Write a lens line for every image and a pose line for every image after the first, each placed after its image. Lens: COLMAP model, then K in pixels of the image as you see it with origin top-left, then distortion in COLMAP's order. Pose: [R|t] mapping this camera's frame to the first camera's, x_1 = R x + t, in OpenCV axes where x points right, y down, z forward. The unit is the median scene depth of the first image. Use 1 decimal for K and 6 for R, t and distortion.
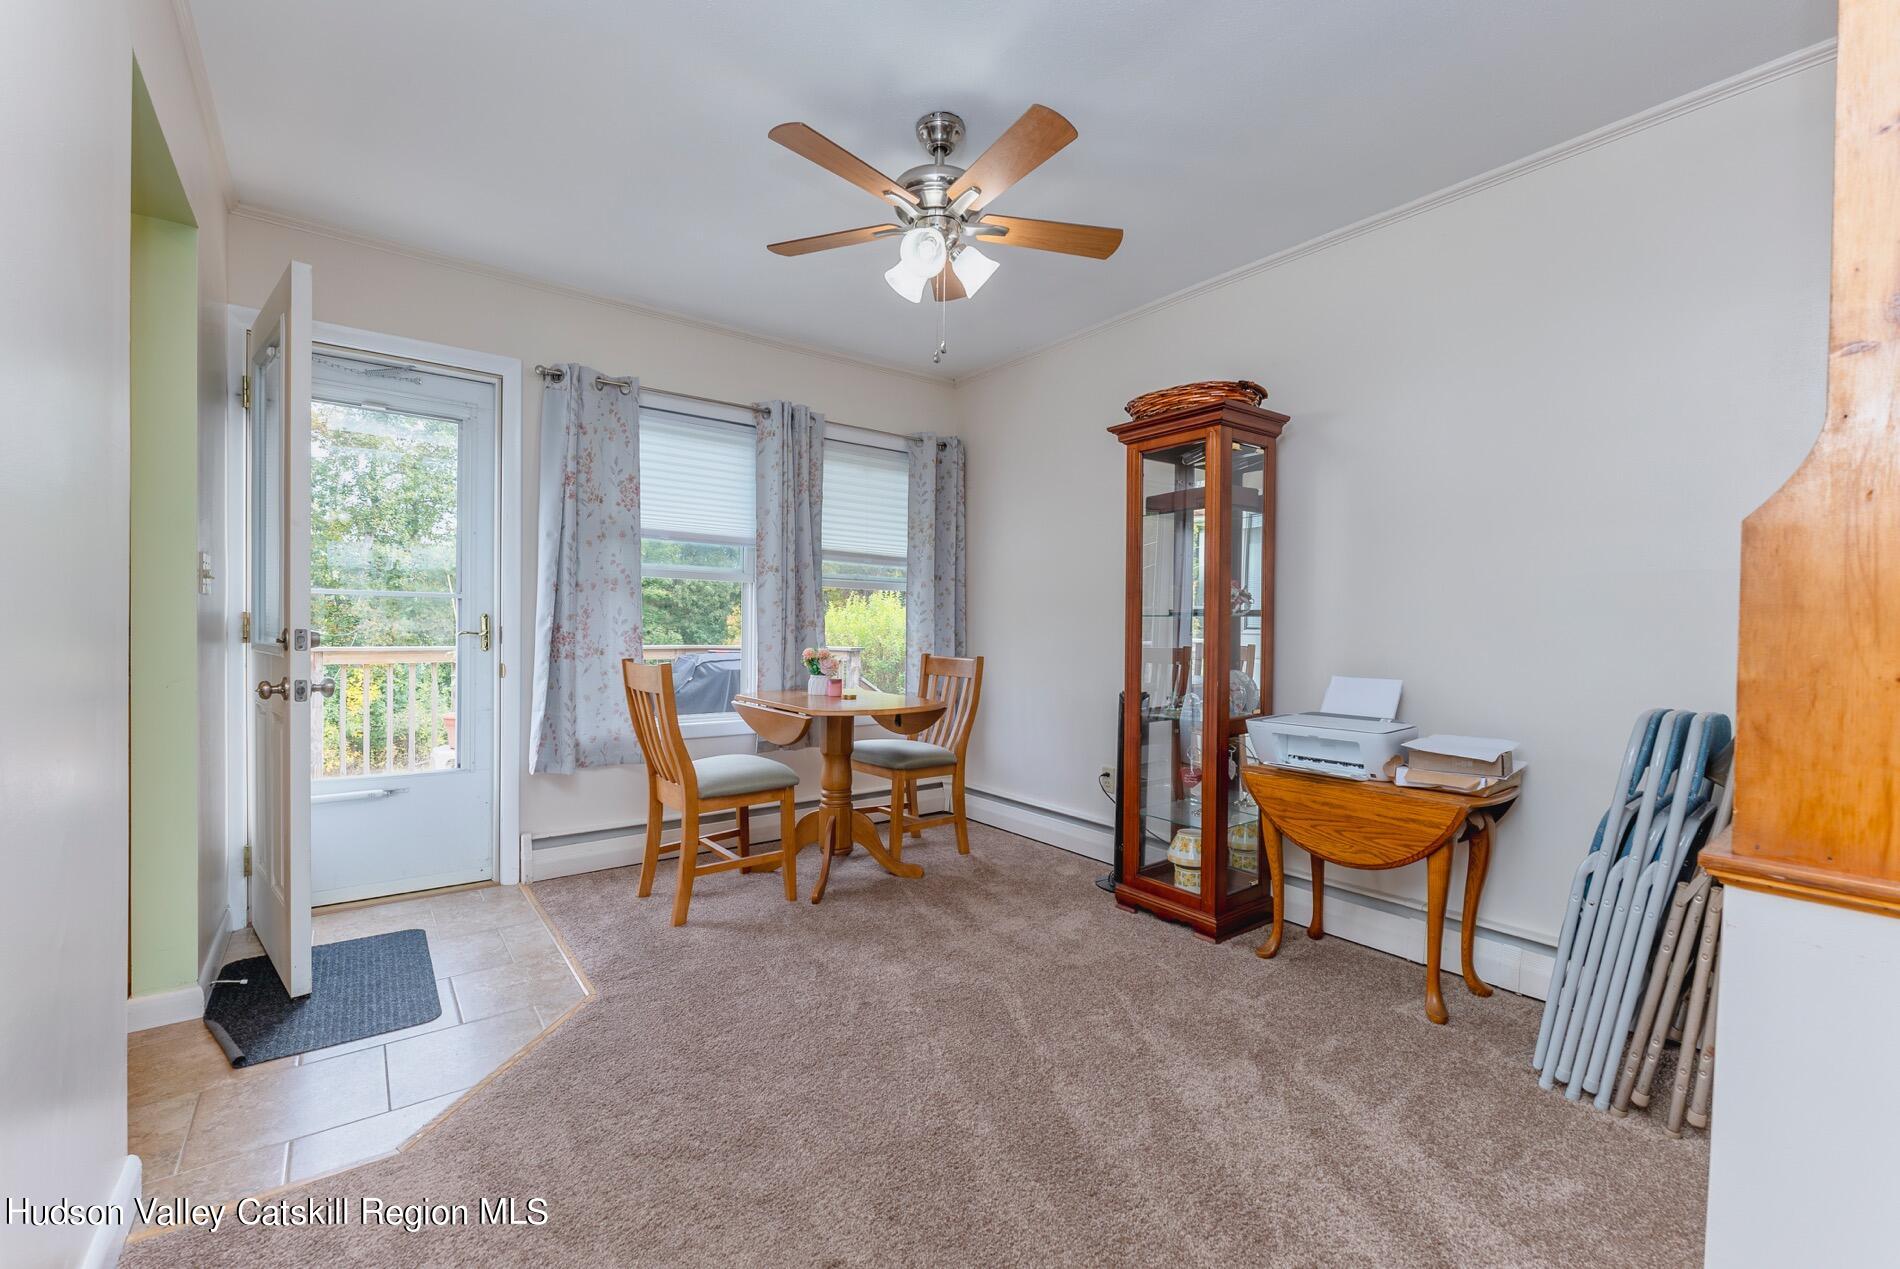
lens RADIAL K [[791.9, 0, 950.0], [0, 791.9, 634.5], [0, 0, 1]] dist [0.001574, 0.000141]
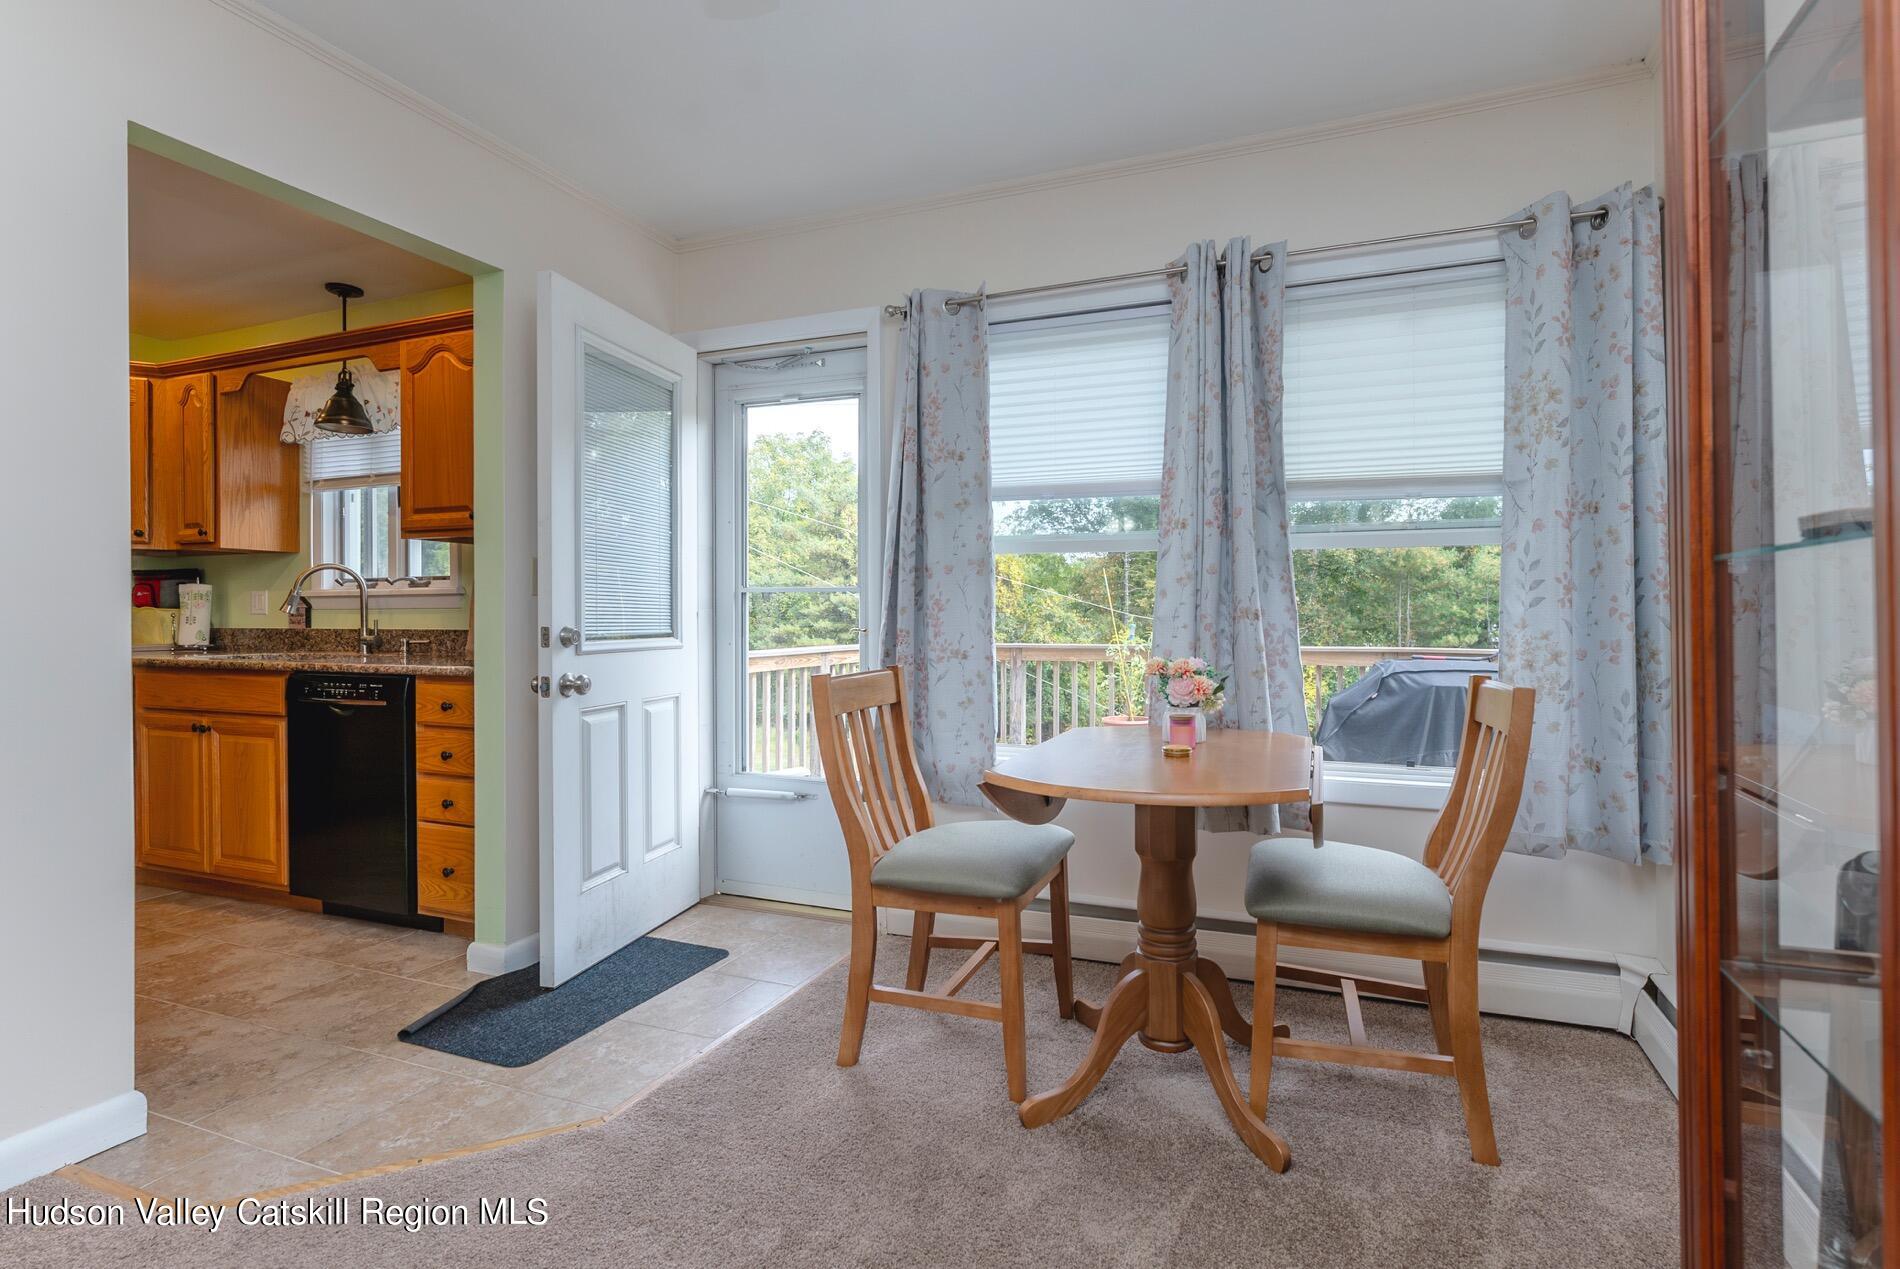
lens RADIAL K [[888.0, 0, 1029.2], [0, 888.0, 611.9], [0, 0, 1]] dist [0.003297, 0.000987]
pose [[0.534540, -0.015825, -0.844995, 0.318154], [-0.002083, 0.999797, -0.020042, -0.002570], [0.845141, 0.012474, 0.534398, 0.596831]]
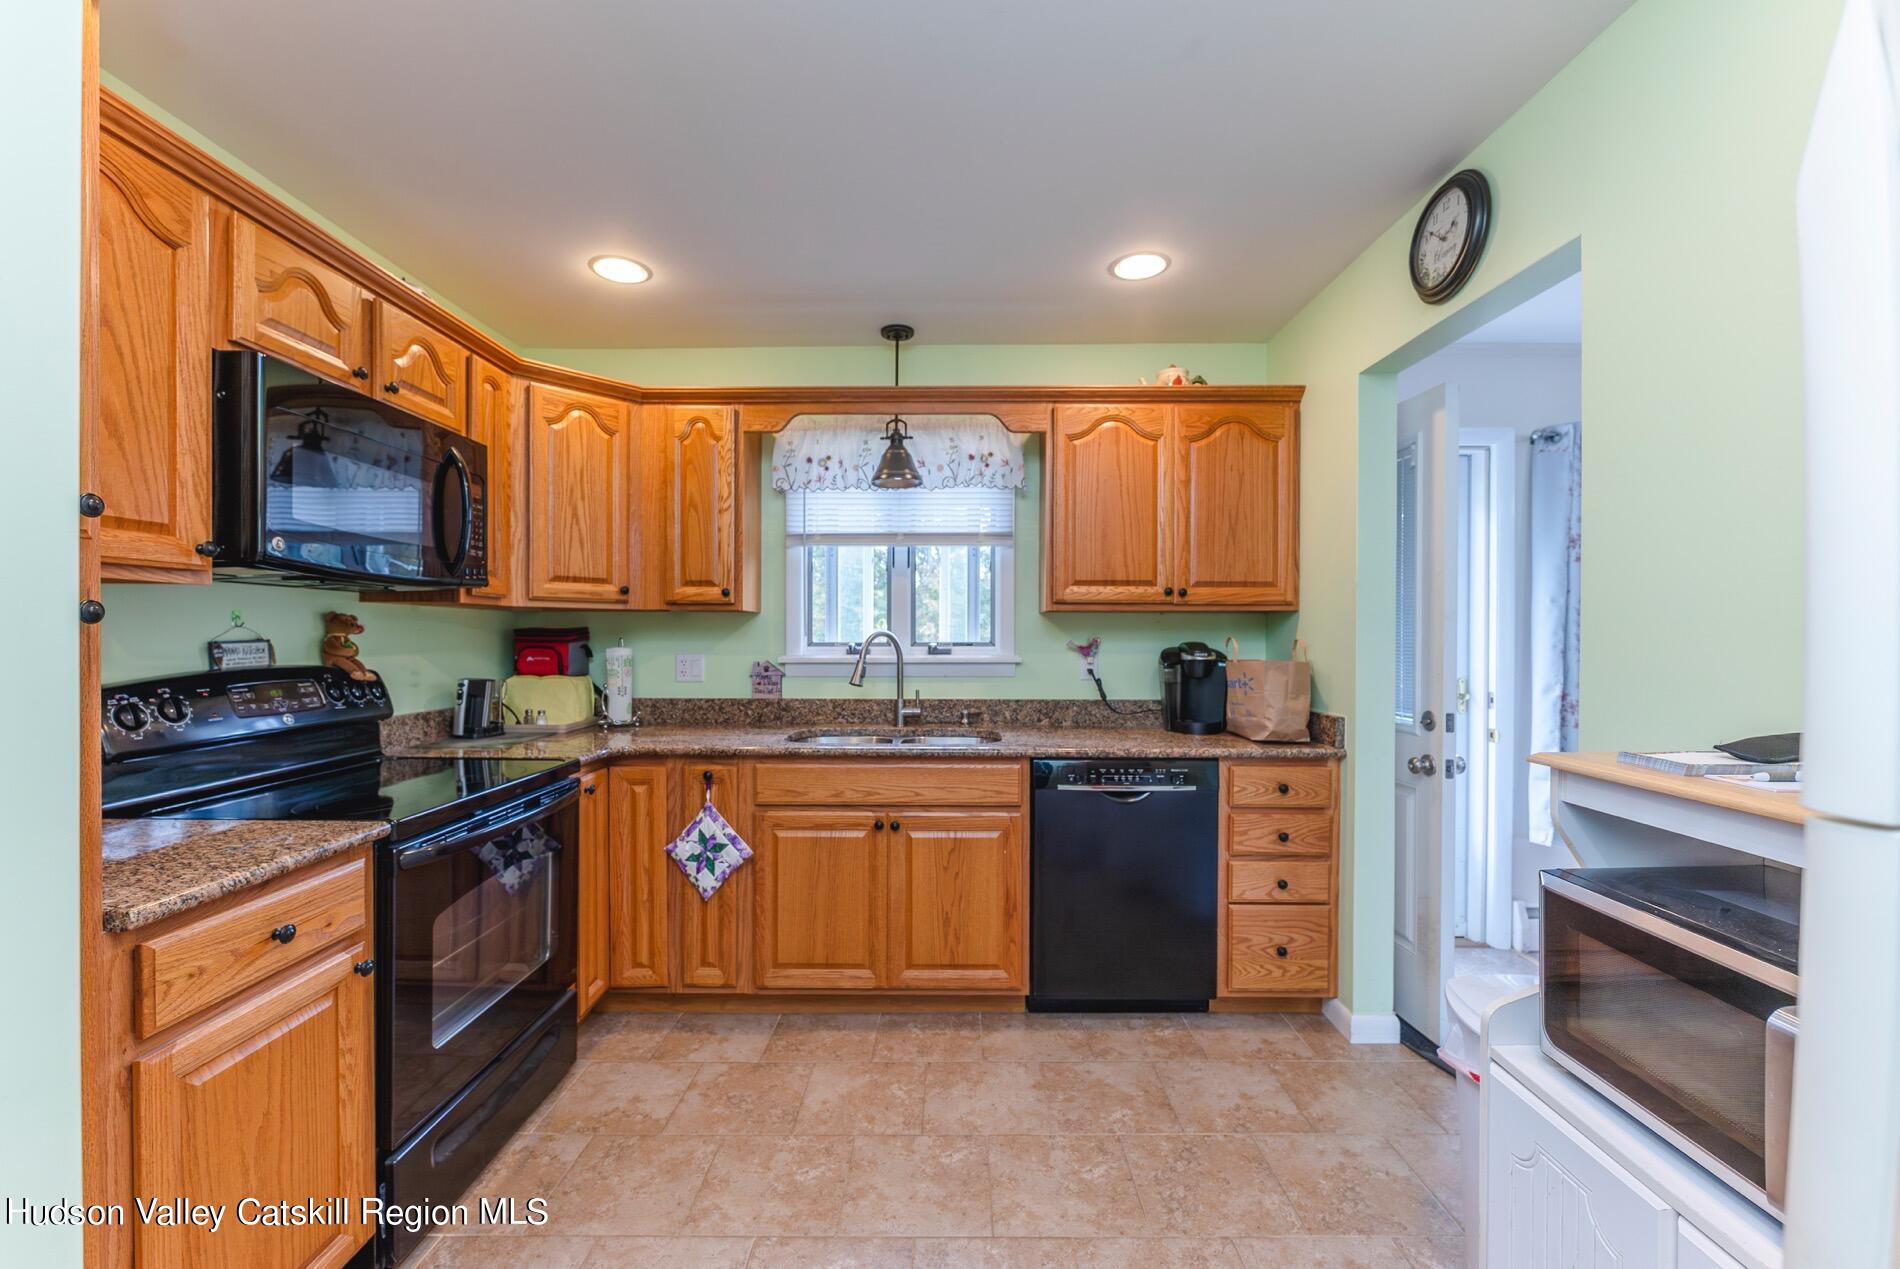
lens RADIAL K [[765.0, 0, 950.0], [0, 765.0, 634.5], [0, 0, 1]] dist [-0.014955, -0.000048]
pose [[0.790815, -0.011125, -0.611954, -0.486885], [0.000952, 0.999856, -0.016946, -0.063376], [0.612055, 0.012819, 0.790711, -0.185192]]
